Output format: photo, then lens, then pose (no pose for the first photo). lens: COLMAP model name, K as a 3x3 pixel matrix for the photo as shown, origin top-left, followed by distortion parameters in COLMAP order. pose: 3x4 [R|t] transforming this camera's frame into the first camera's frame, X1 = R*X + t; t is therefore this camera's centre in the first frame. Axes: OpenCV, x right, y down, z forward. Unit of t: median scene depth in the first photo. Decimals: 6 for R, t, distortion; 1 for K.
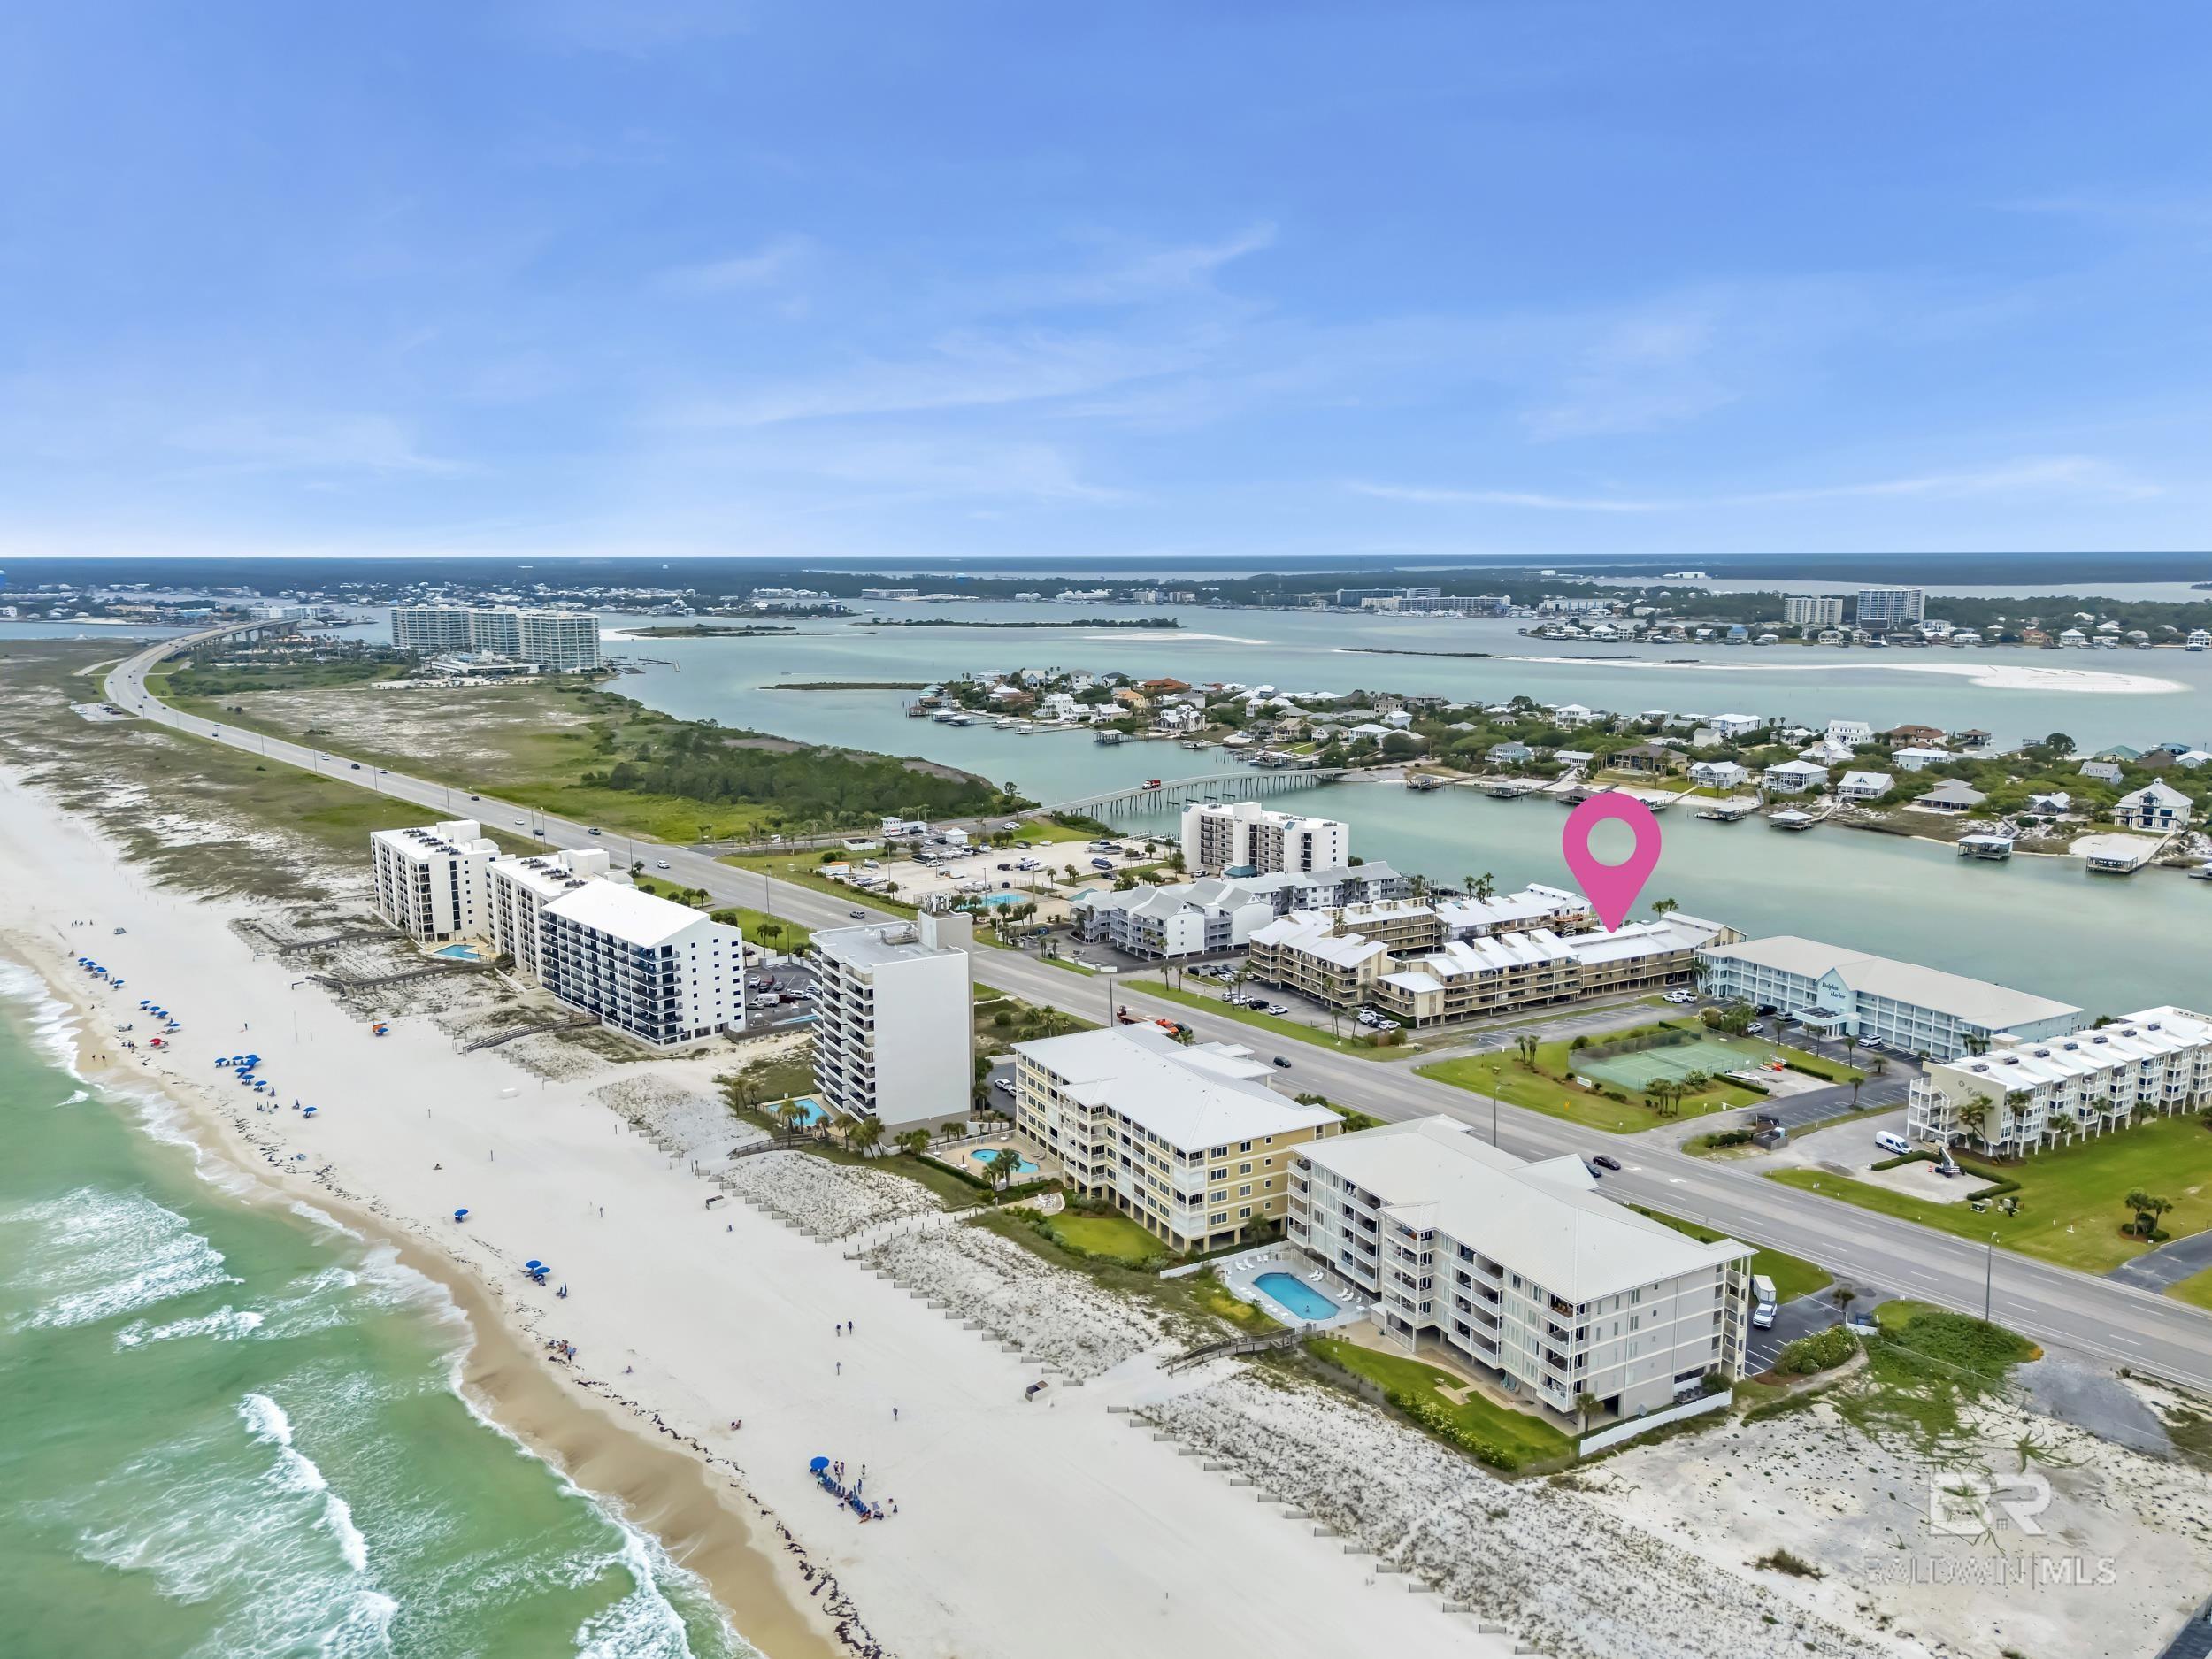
lens RADIAL K [[1626.1, 0, 1094.2], [0, 1626.1, 828.5], [0, 0, 1]] dist [0.078944, -0.074077]
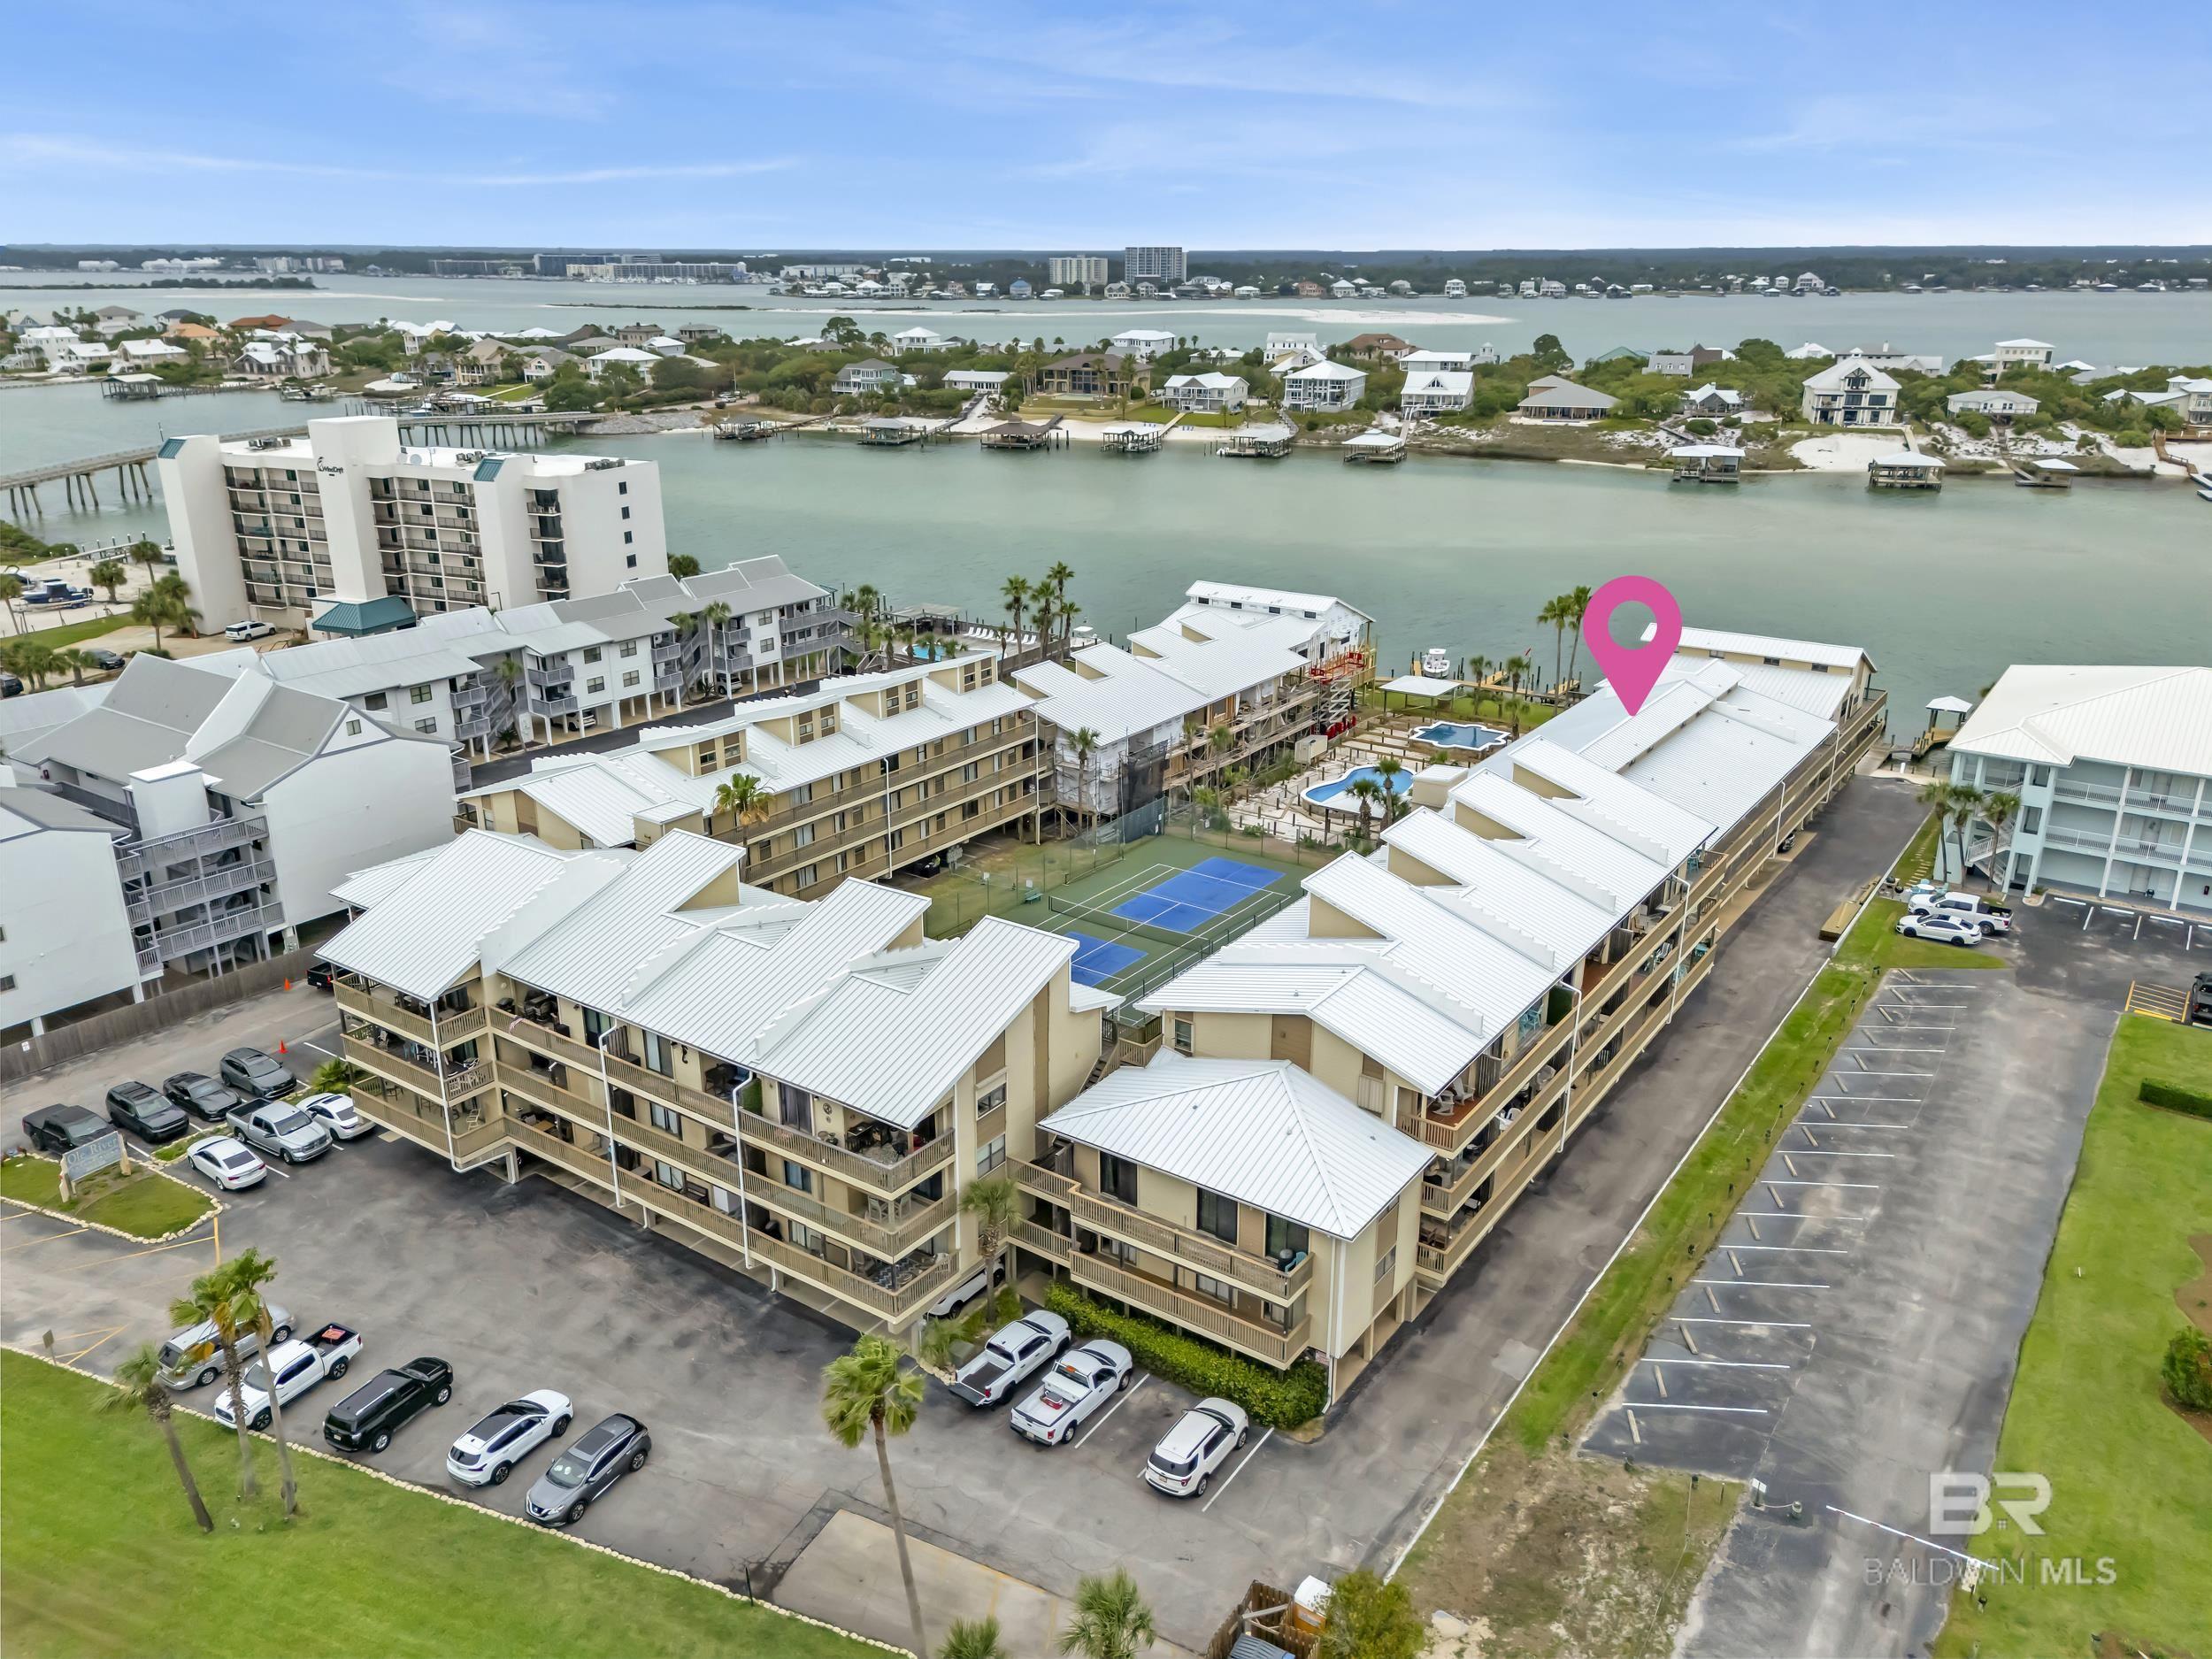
lens RADIAL K [[1626.1, 0, 1115.2], [0, 1626.1, 816.7], [0, 0, 1]] dist [0.078944, -0.074077]
pose [[0.891264, -0.142396, 0.430549, 0.065948], [0.070431, 0.981366, 0.178771, 0.014476], [-0.447983, -0.129008, 0.884685, 0.525667]]
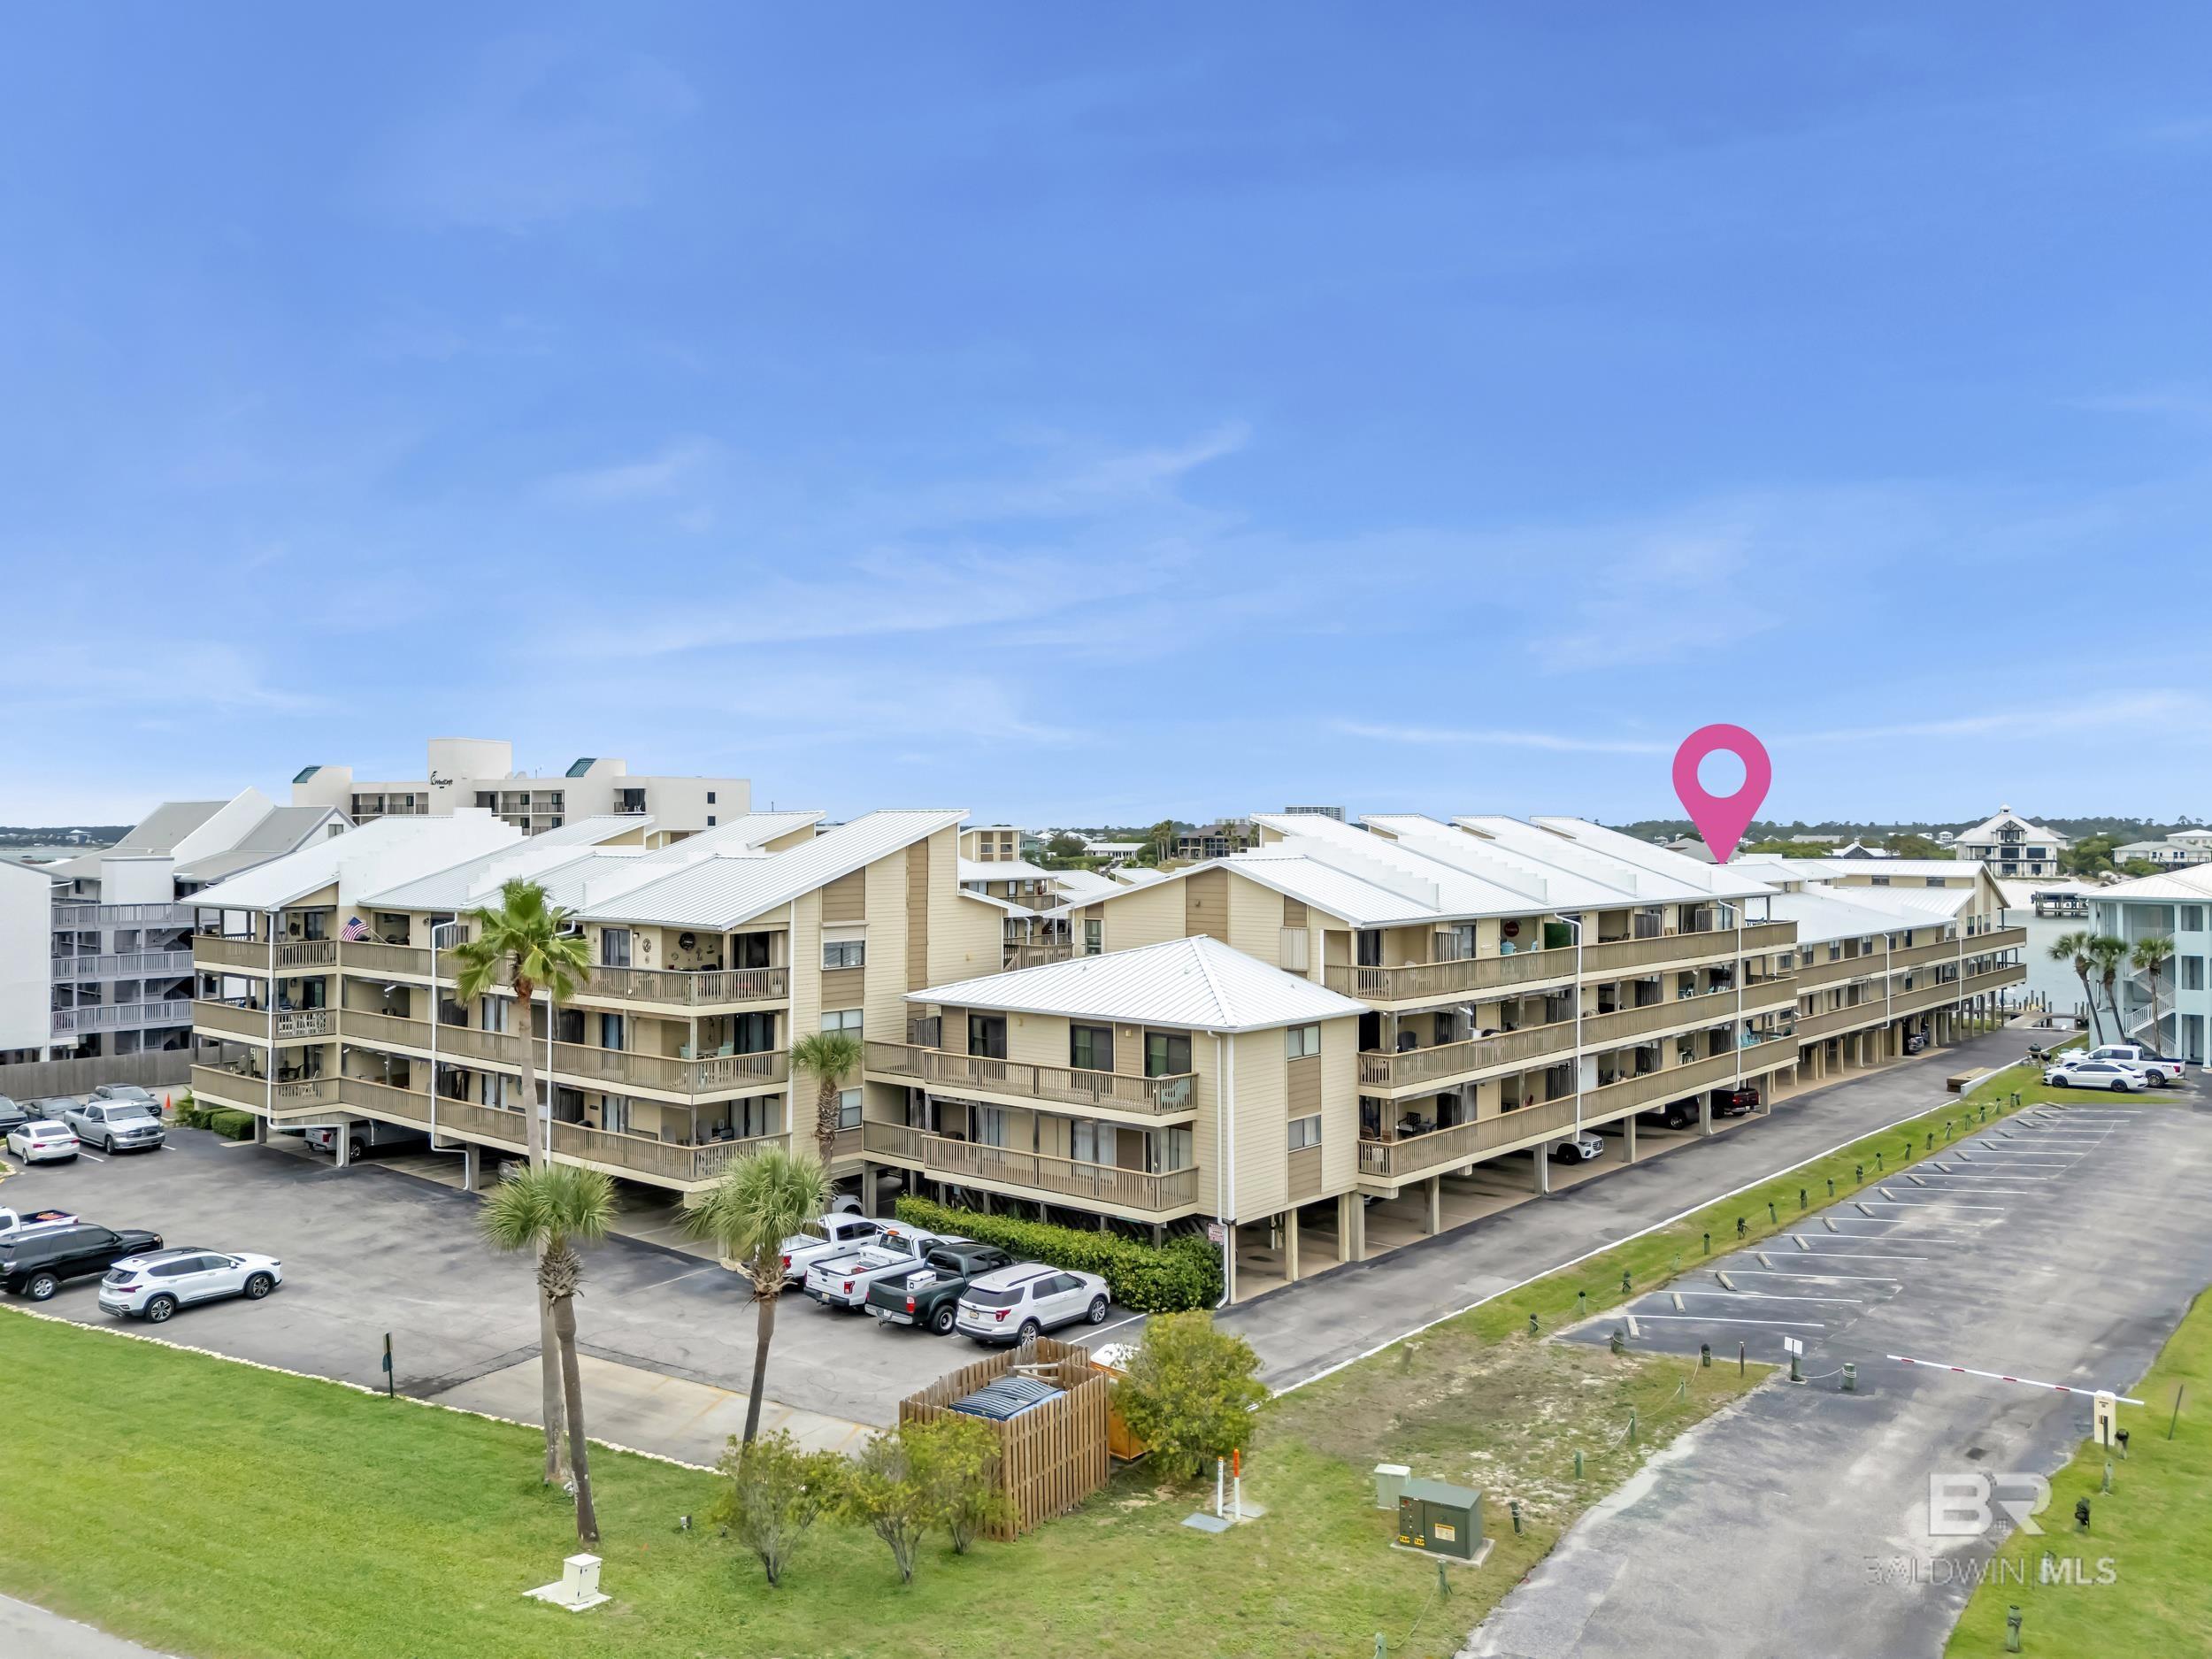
lens RADIAL K [[1626.1, 0, 1113.0], [0, 1626.1, 798.1], [0, 0, 1]] dist [0.078944, -0.074077]
pose [[0.933938, 0.013309, 0.357187, 0.085221], [0.054600, 0.982267, -0.179362, 0.064181], [-0.353240, 0.187015, 0.916650, 0.532200]]
